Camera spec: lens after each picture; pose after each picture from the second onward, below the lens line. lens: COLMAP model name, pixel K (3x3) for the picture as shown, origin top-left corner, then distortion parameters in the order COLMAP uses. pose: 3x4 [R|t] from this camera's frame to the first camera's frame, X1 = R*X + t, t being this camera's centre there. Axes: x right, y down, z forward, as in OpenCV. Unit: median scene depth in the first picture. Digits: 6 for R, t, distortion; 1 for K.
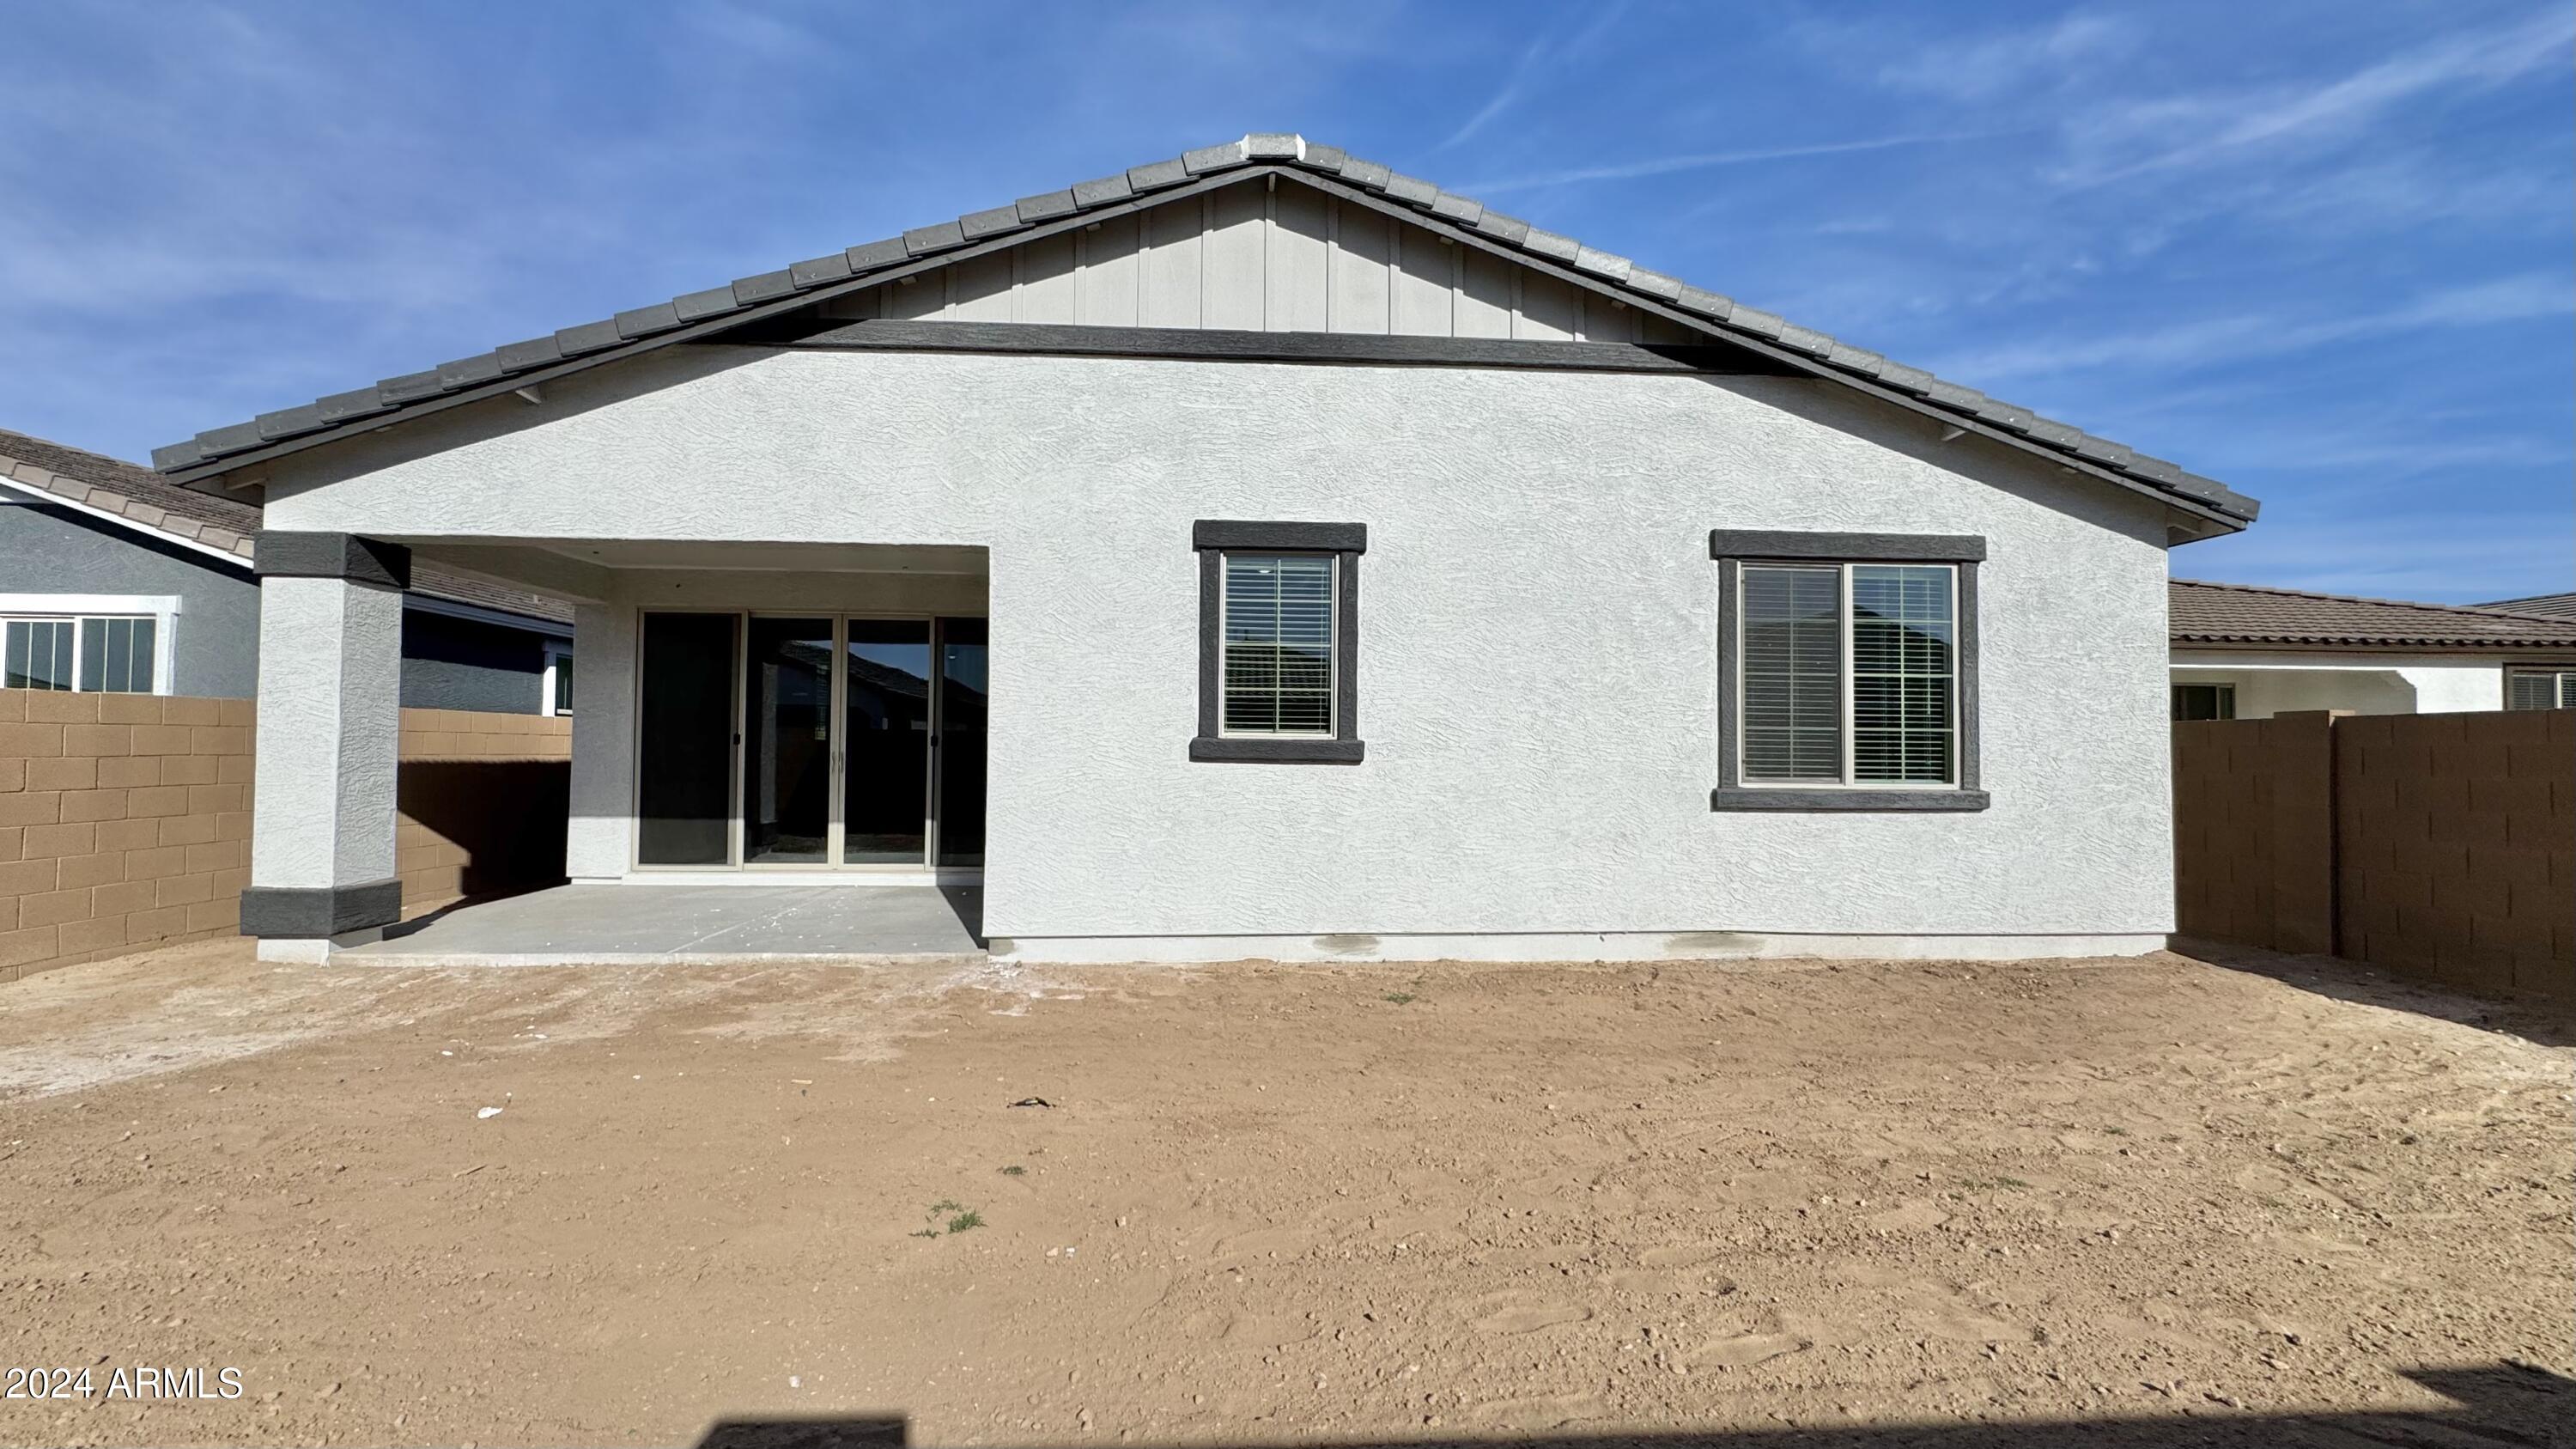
lens RADIAL K [[1040.0, 0, 1281.5], [0, 1040.0, 719.9], [0, 0, 1]] dist [-0.003650, -0.000104]
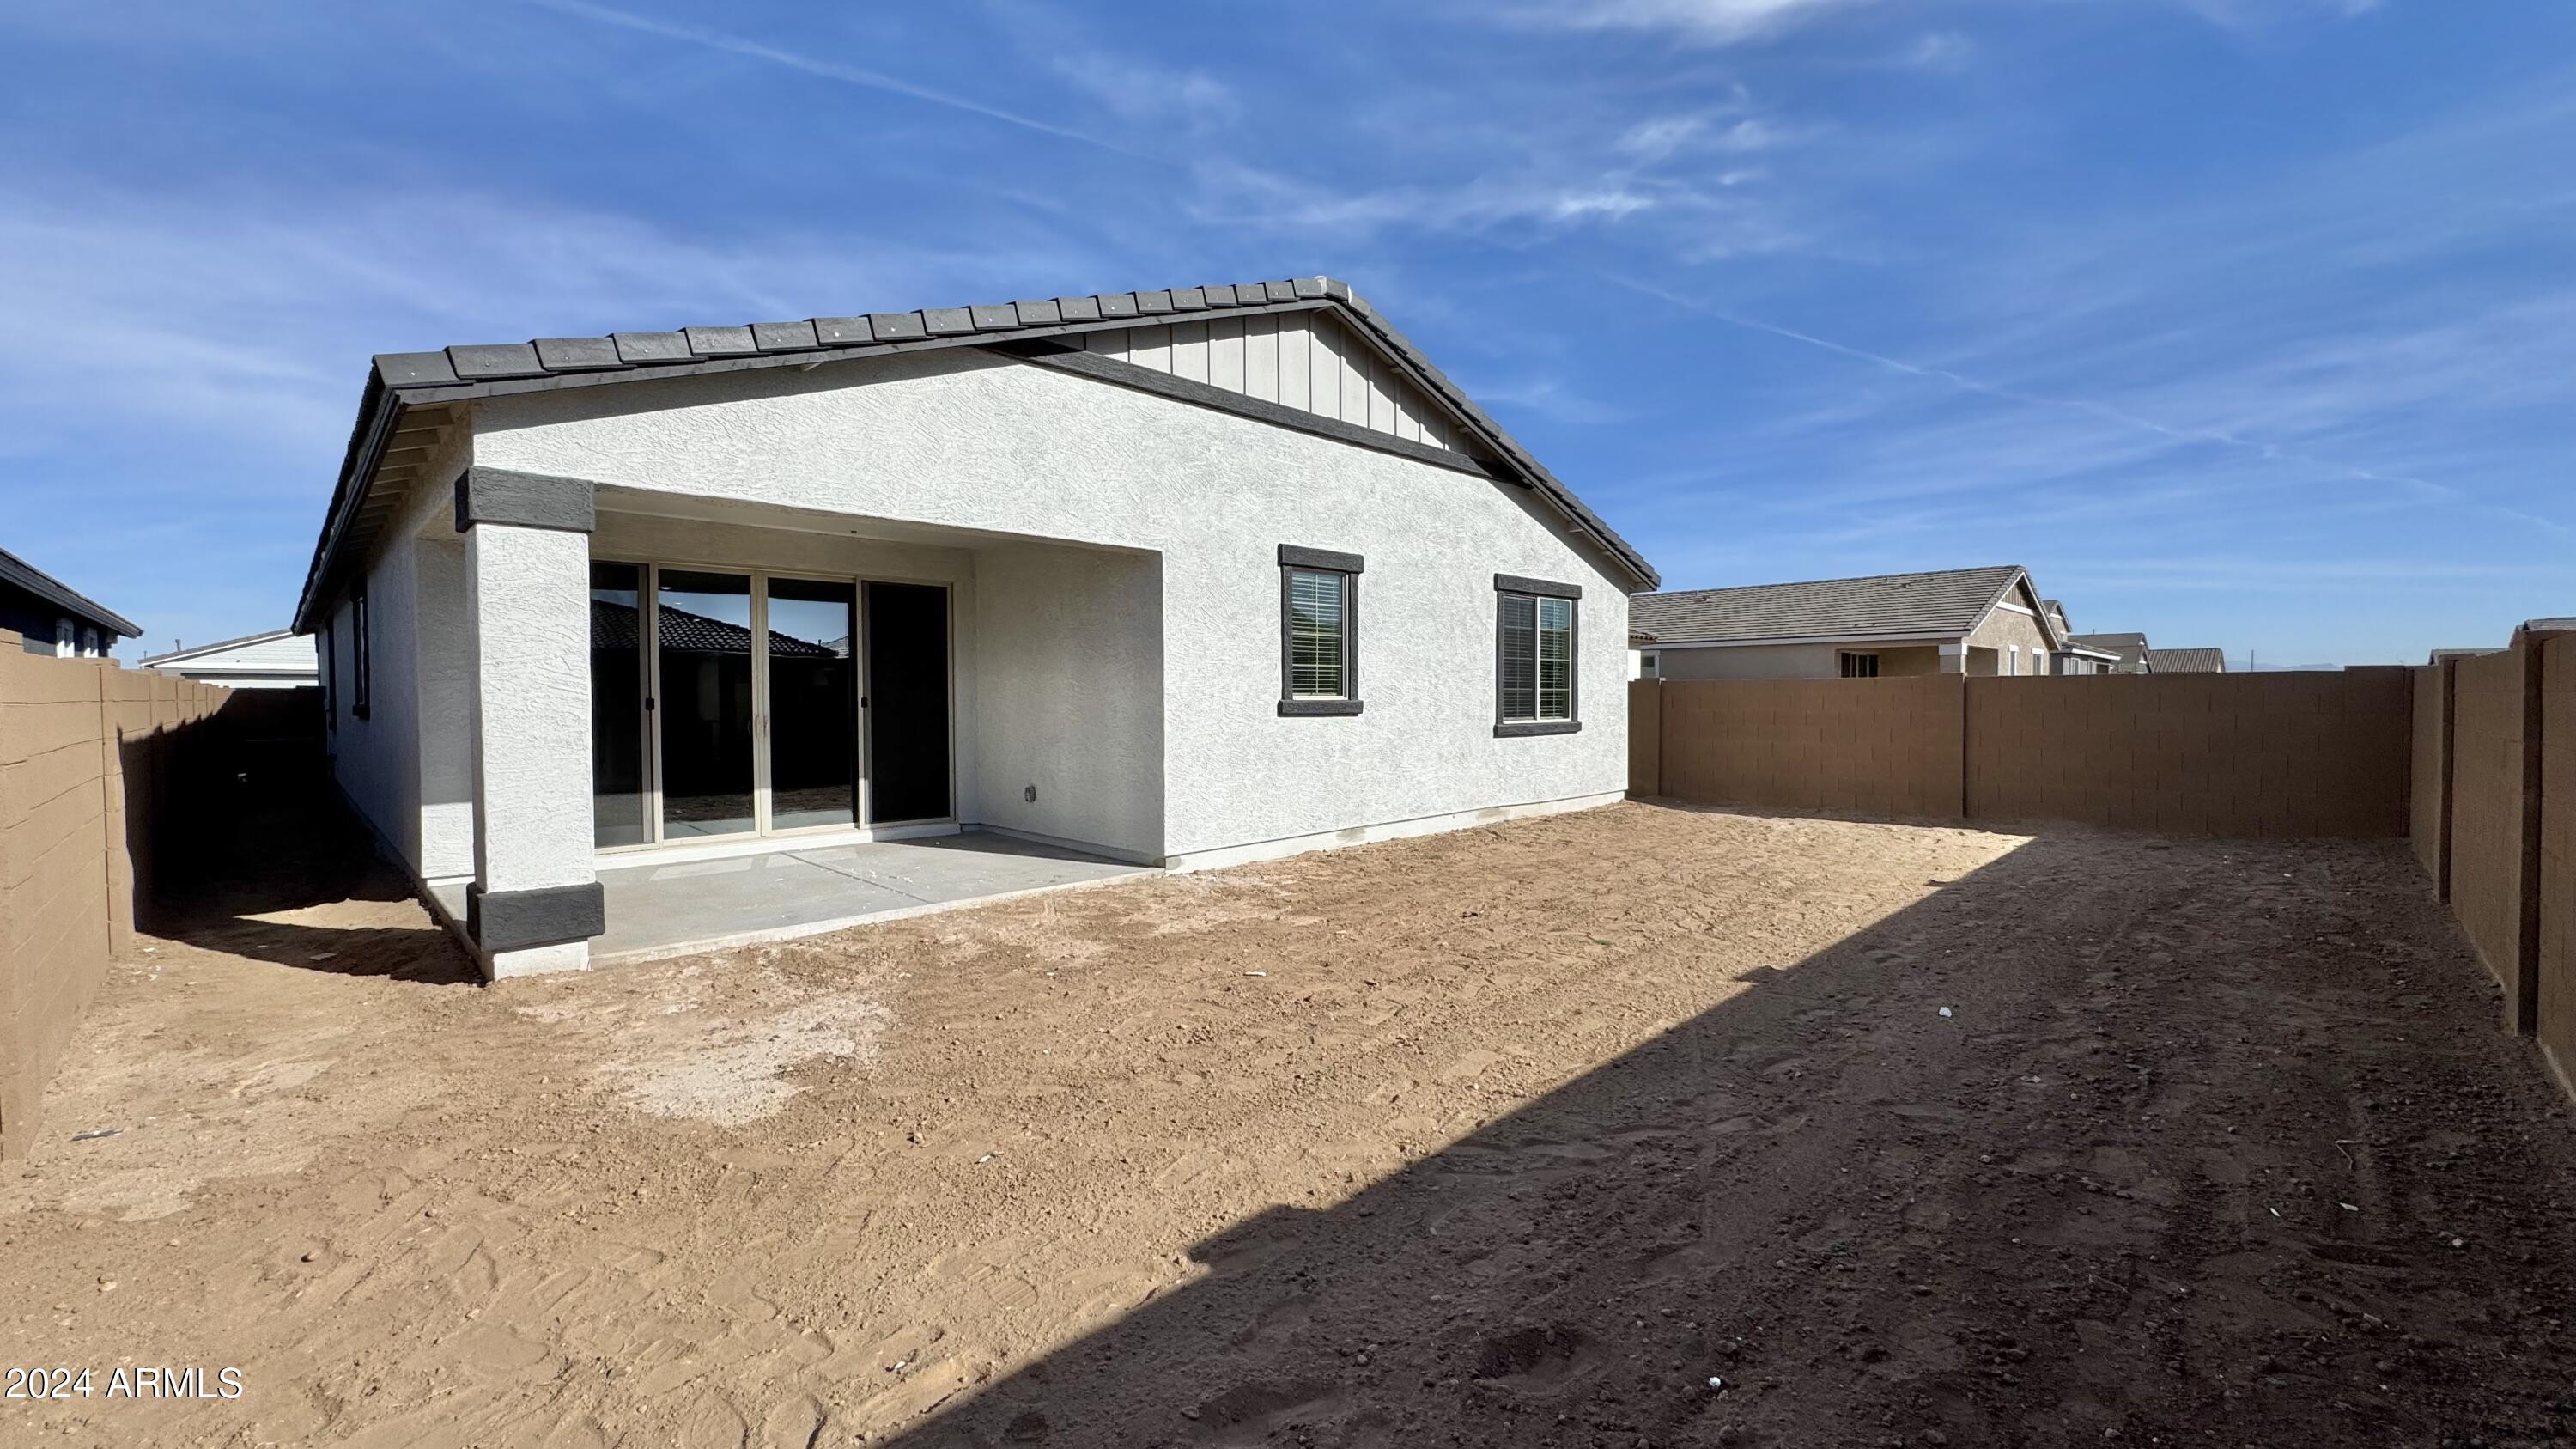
lens RADIAL K [[1040.0, 0, 1289.4], [0, 1040.0, 723.4], [0, 0, 1]] dist [-0.003650, -0.000104]
pose [[0.744488, -0.029770, 0.666972, -0.986624], [-0.012651, 0.998197, 0.058675, -0.033193], [-0.667516, -0.052121, 0.742769, -0.054589]]
